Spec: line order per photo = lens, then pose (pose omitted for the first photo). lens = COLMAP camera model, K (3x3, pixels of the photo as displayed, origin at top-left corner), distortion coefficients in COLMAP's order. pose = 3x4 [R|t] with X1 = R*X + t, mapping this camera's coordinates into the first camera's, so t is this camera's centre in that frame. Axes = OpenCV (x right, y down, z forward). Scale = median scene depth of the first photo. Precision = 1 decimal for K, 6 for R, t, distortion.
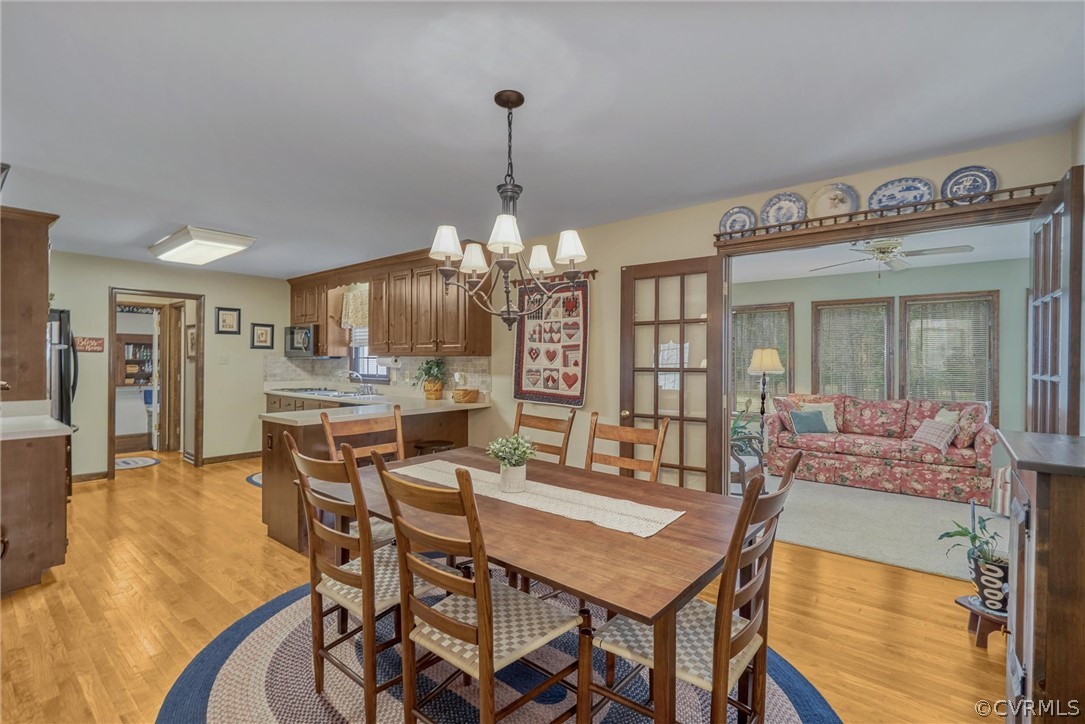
lens RADIAL K [[494.7, 0, 538.7], [0, 494.7, 360.8], [0, 0, 1]] dist [-0.003450, -0.000525]
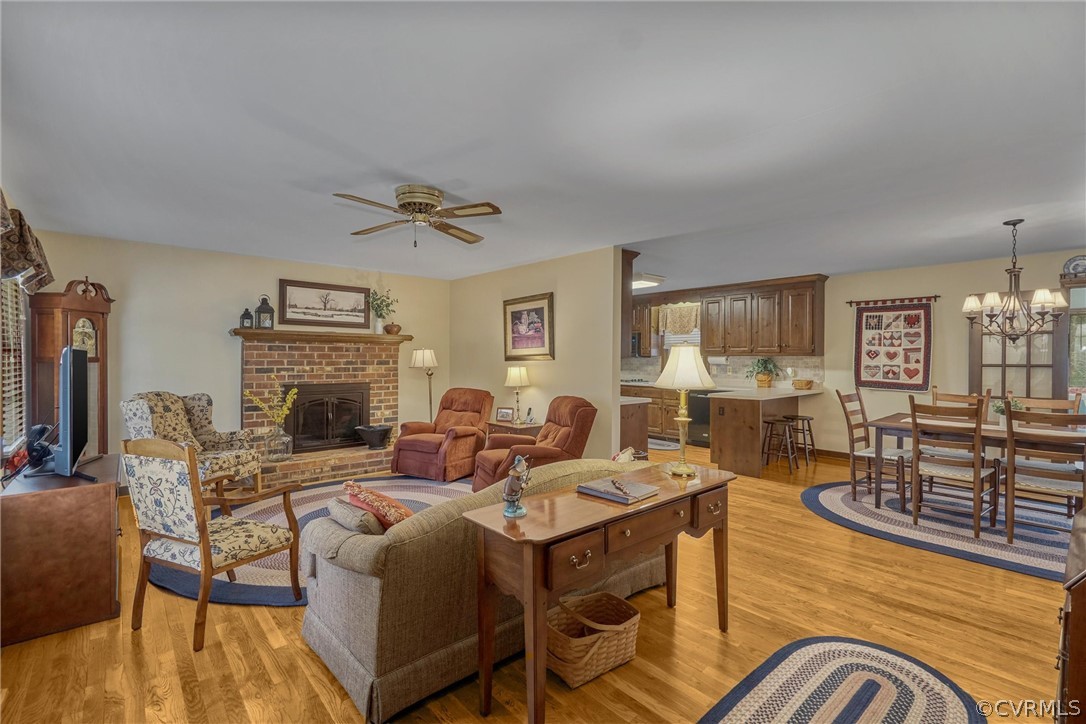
lens RADIAL K [[495.2, 0, 546.8], [0, 495.2, 358.9], [0, 0, 1]] dist [-0.003450, -0.000525]
pose [[0.988131, 0.001458, -0.153609, -0.731390], [-0.001754, 0.999997, -0.001788, 0.003104], [0.153606, 0.002036, 0.988130, -0.542995]]
